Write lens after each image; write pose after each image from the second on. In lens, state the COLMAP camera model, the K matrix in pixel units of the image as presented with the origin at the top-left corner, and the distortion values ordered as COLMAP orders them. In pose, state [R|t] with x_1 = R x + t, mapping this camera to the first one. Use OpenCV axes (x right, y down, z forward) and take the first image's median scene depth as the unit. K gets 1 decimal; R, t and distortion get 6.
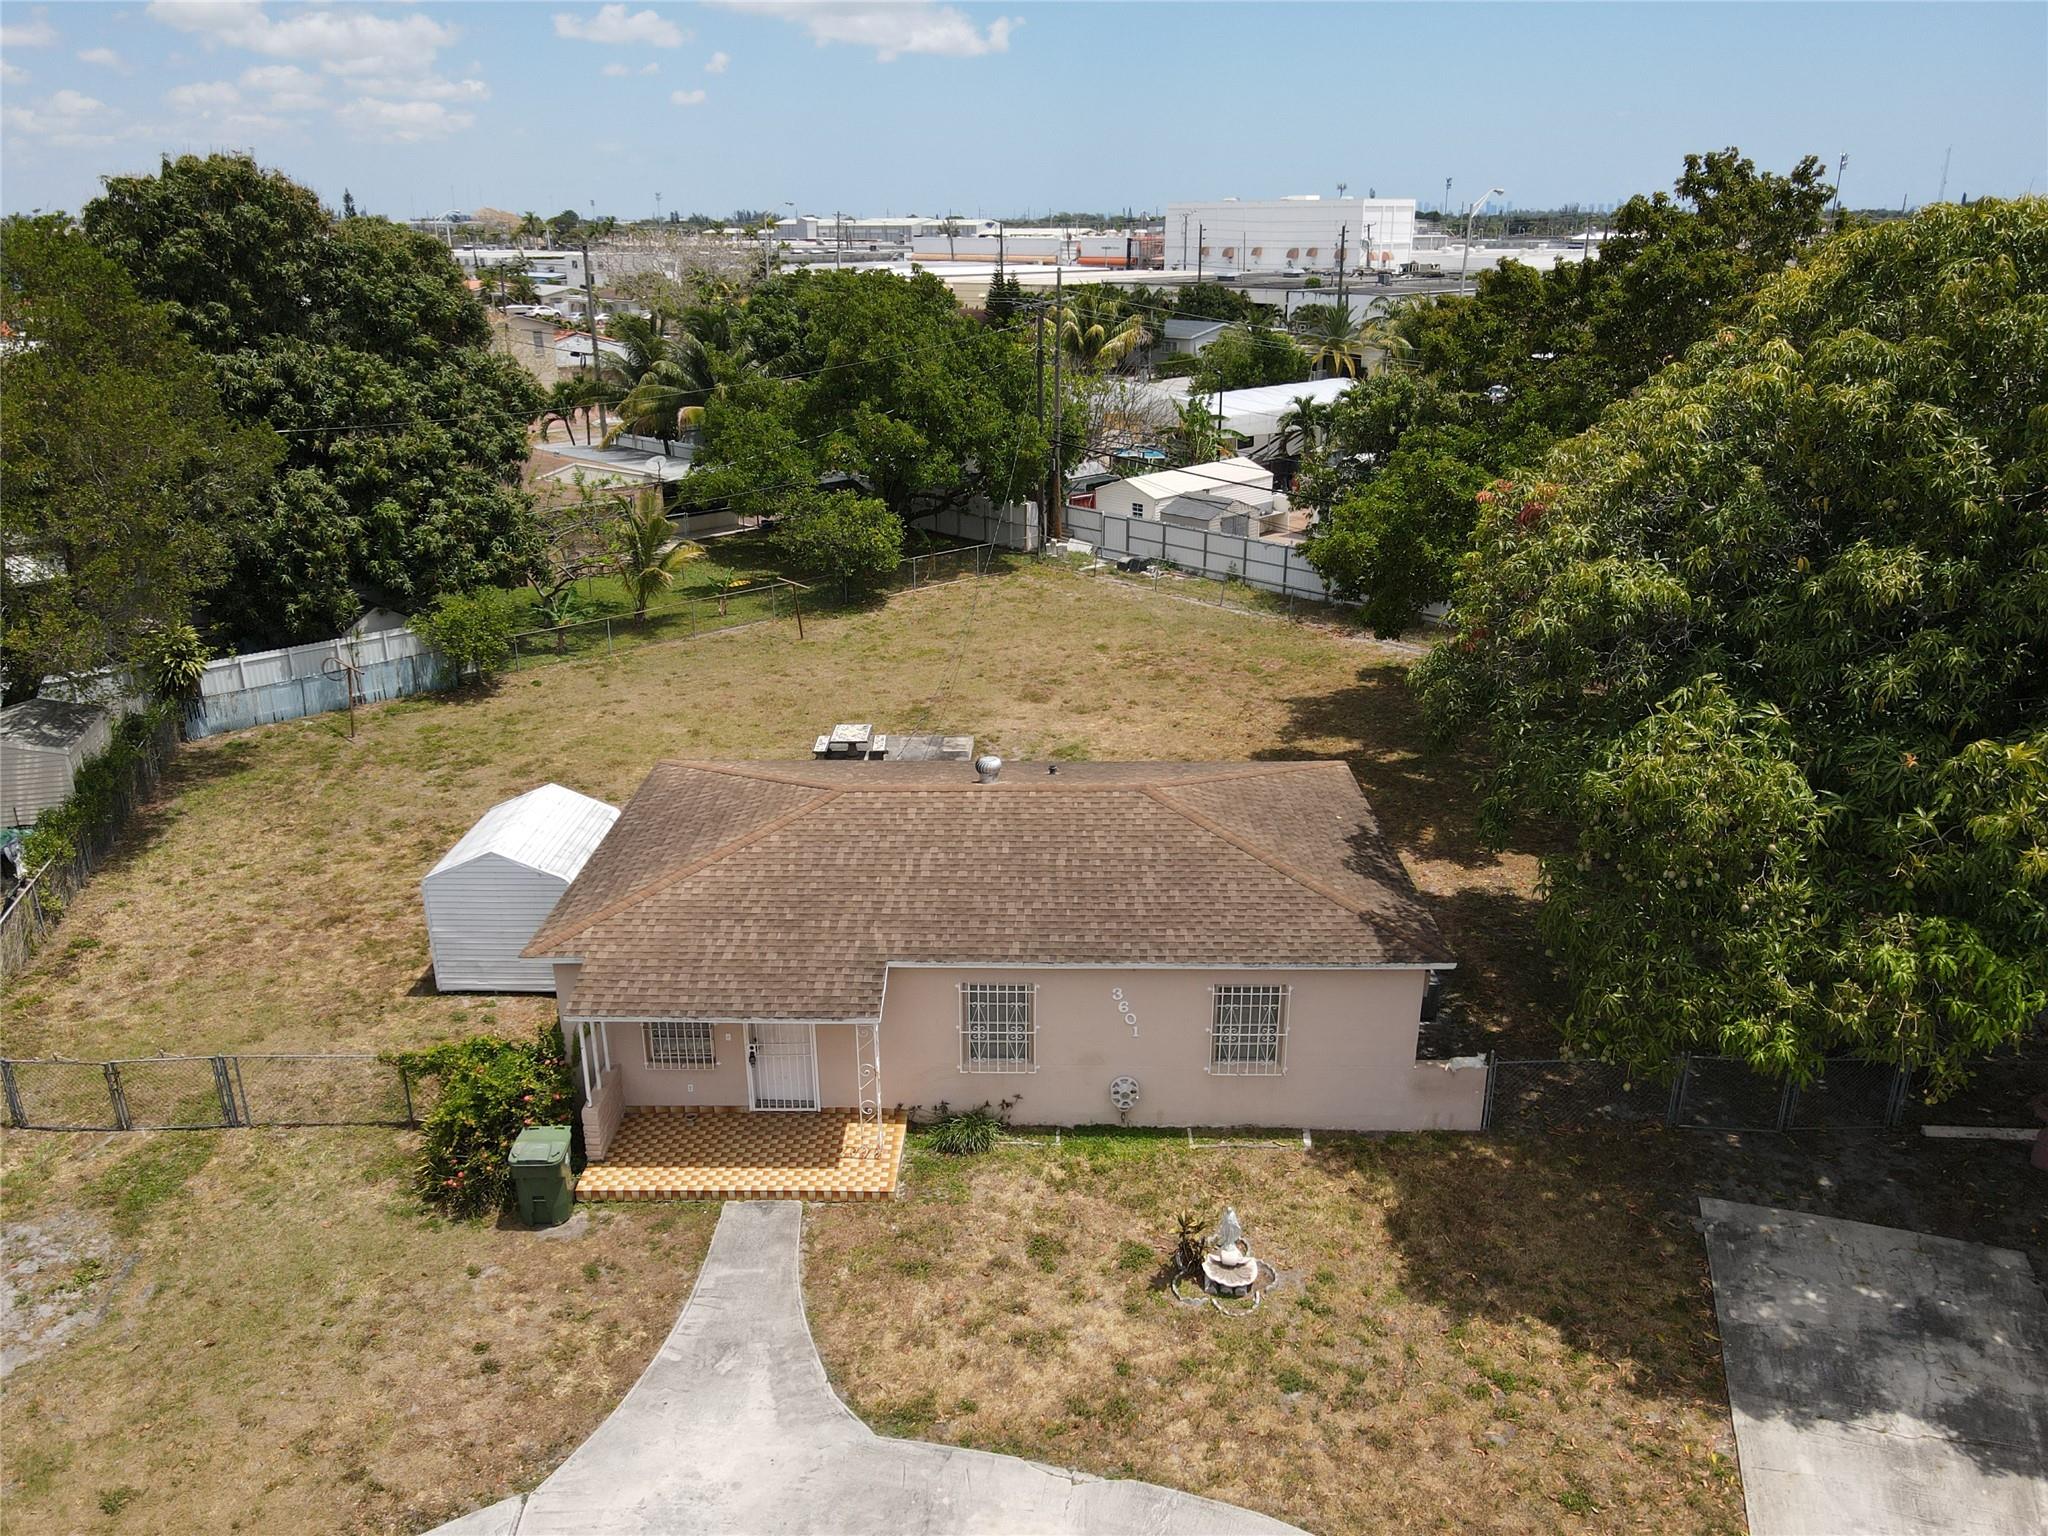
lens RADIAL K [[1496.9, 0, 1017.6], [0, 1496.9, 767.7], [0, 0, 1]] dist [0.012311, 0.009305]
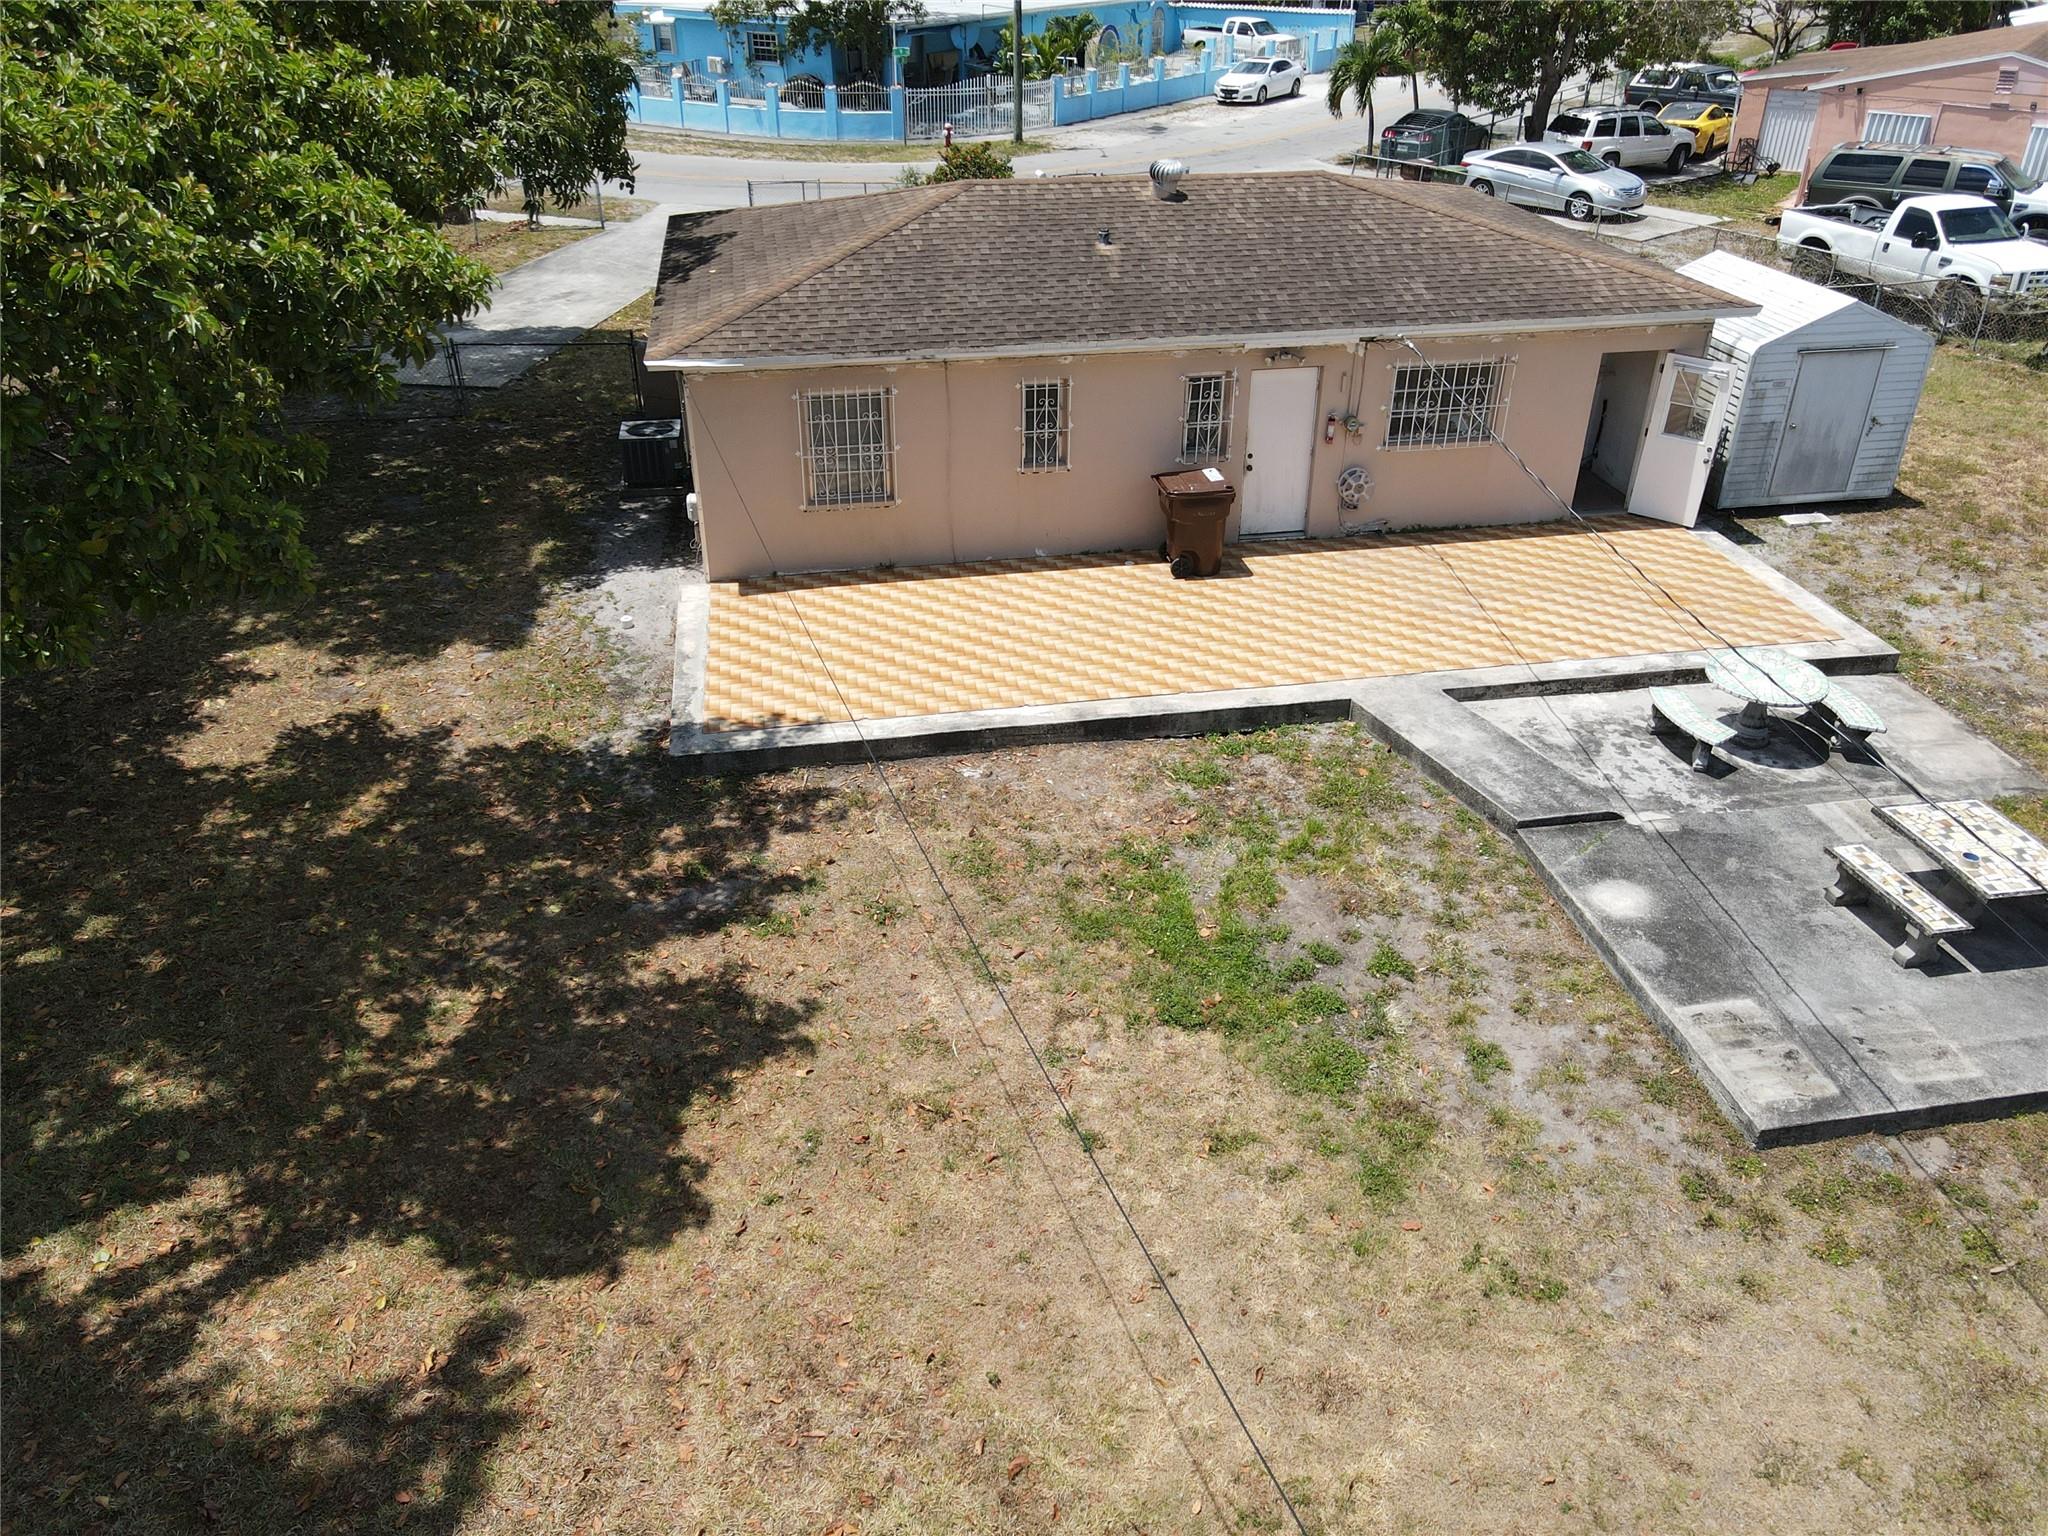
lens RADIAL K [[1496.9, 0, 1015.5], [0, 1496.9, 757.1], [0, 0, 1]] dist [0.012311, 0.009305]
pose [[-0.984459, 0.094290, -0.148155, 0.234073], [-0.055033, 0.635504, 0.770134, -0.460472], [0.166769, 0.766318, -0.620439, 1.958667]]
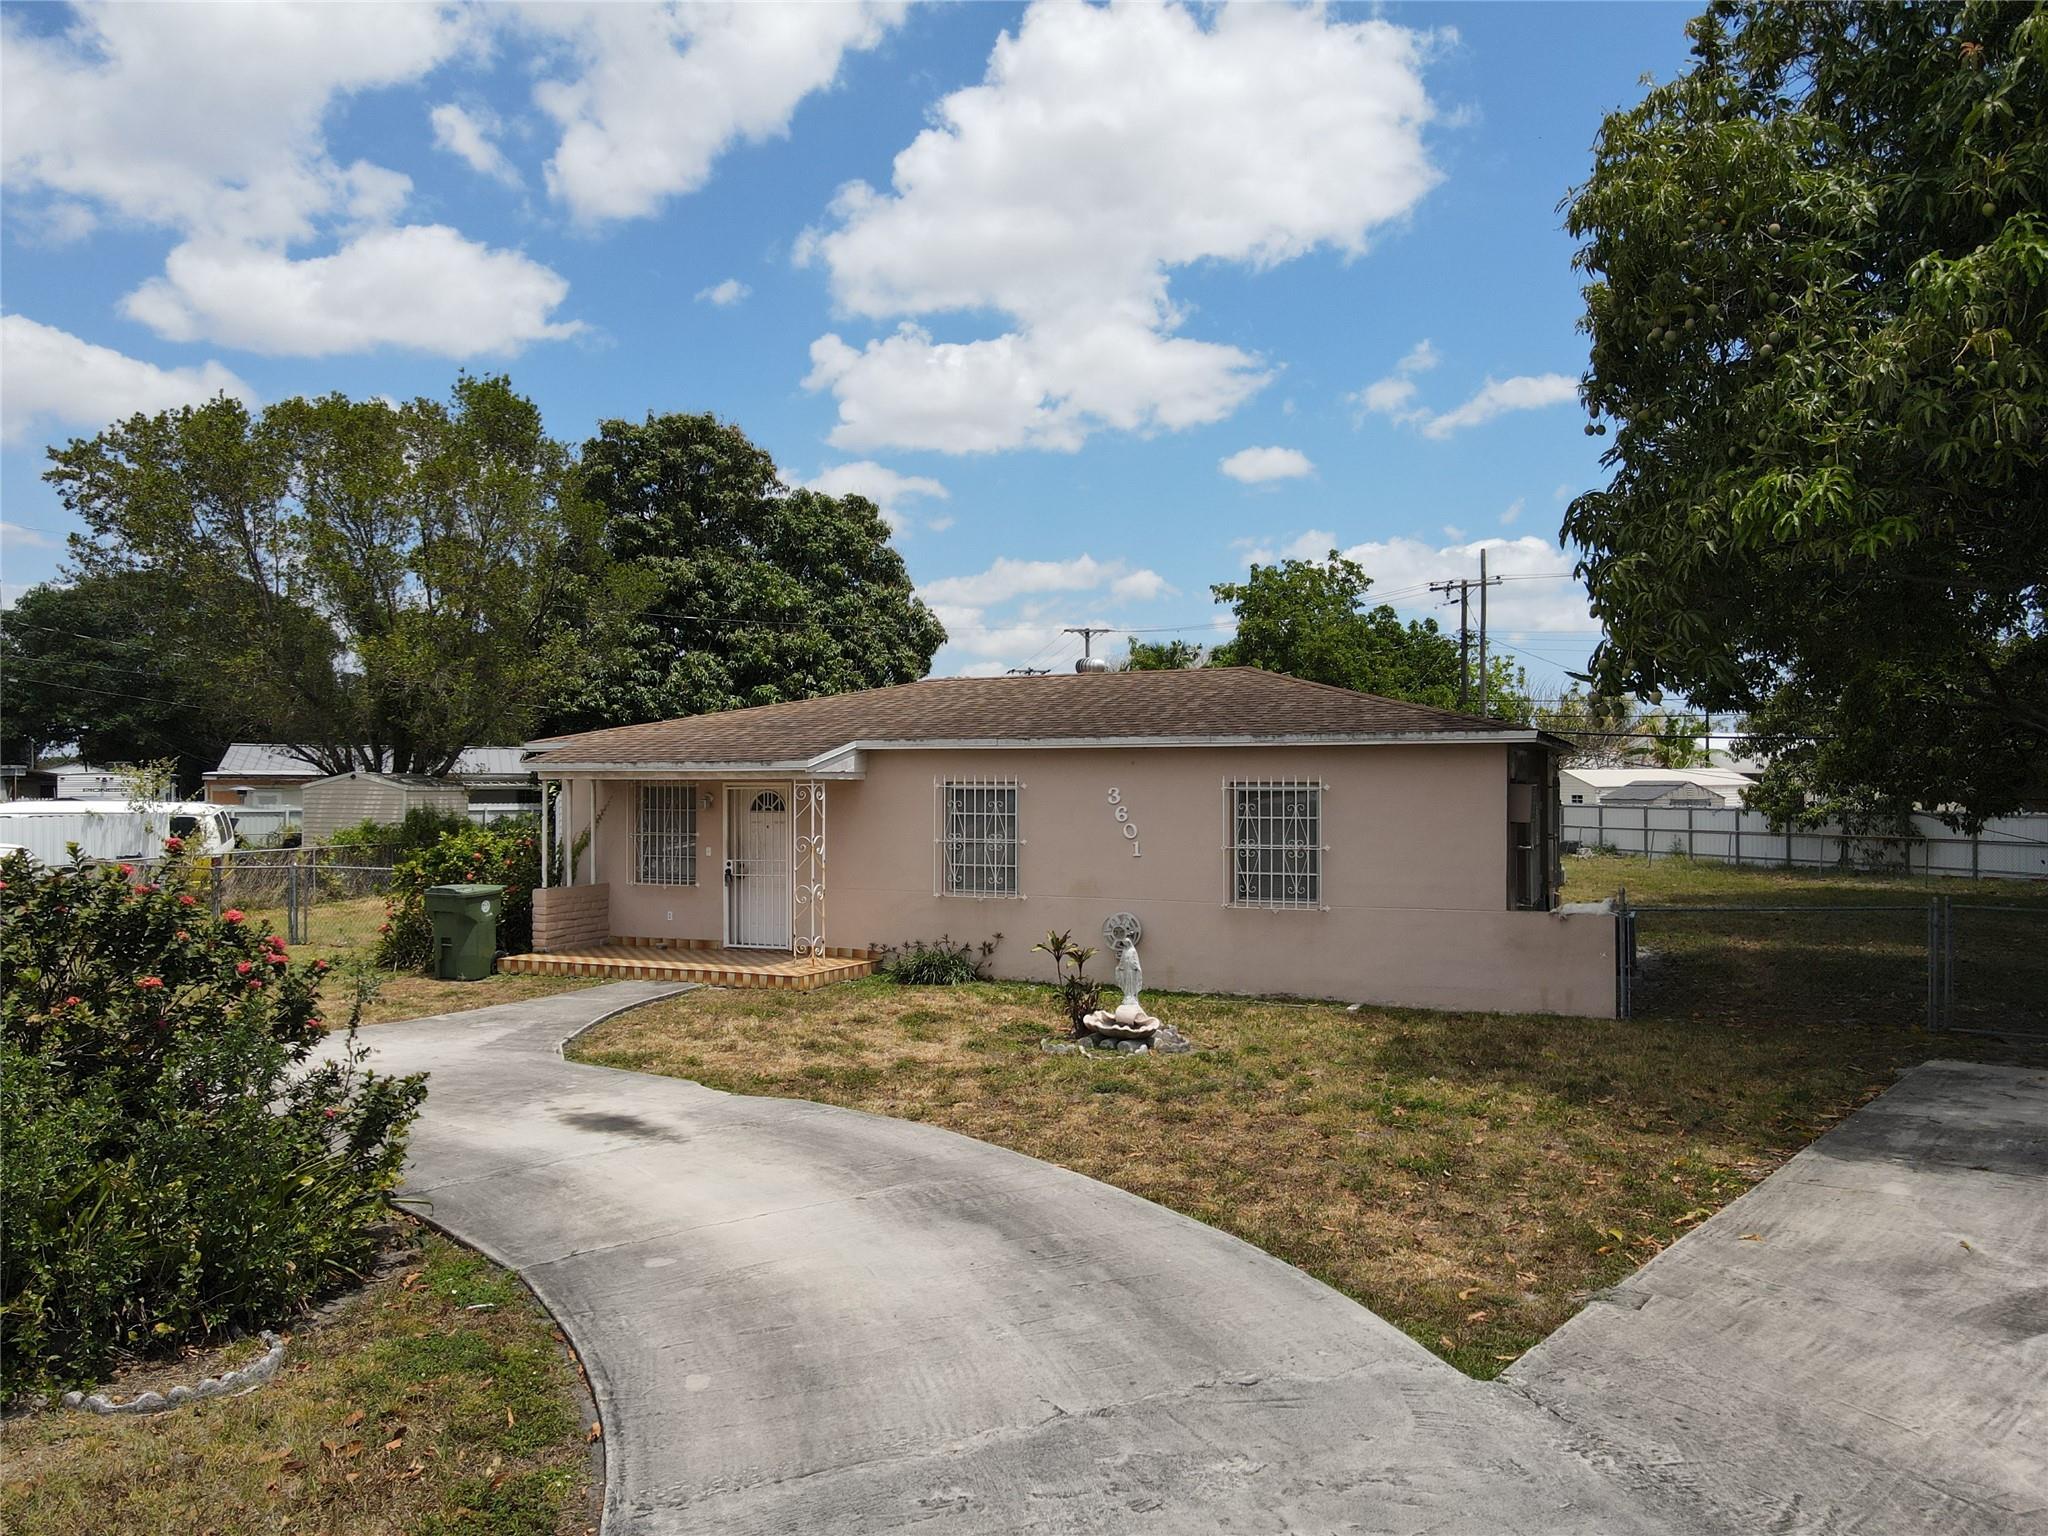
lens RADIAL K [[1496.9, 0, 1011.0], [0, 1496.9, 784.4], [0, 0, 1]] dist [0.012311, 0.009305]
pose [[0.920953, 0.003373, -0.389658, 0.324677], [-0.135716, 0.940130, -0.312627, 0.397785], [0.365275, 0.340798, 0.866274, 0.271617]]
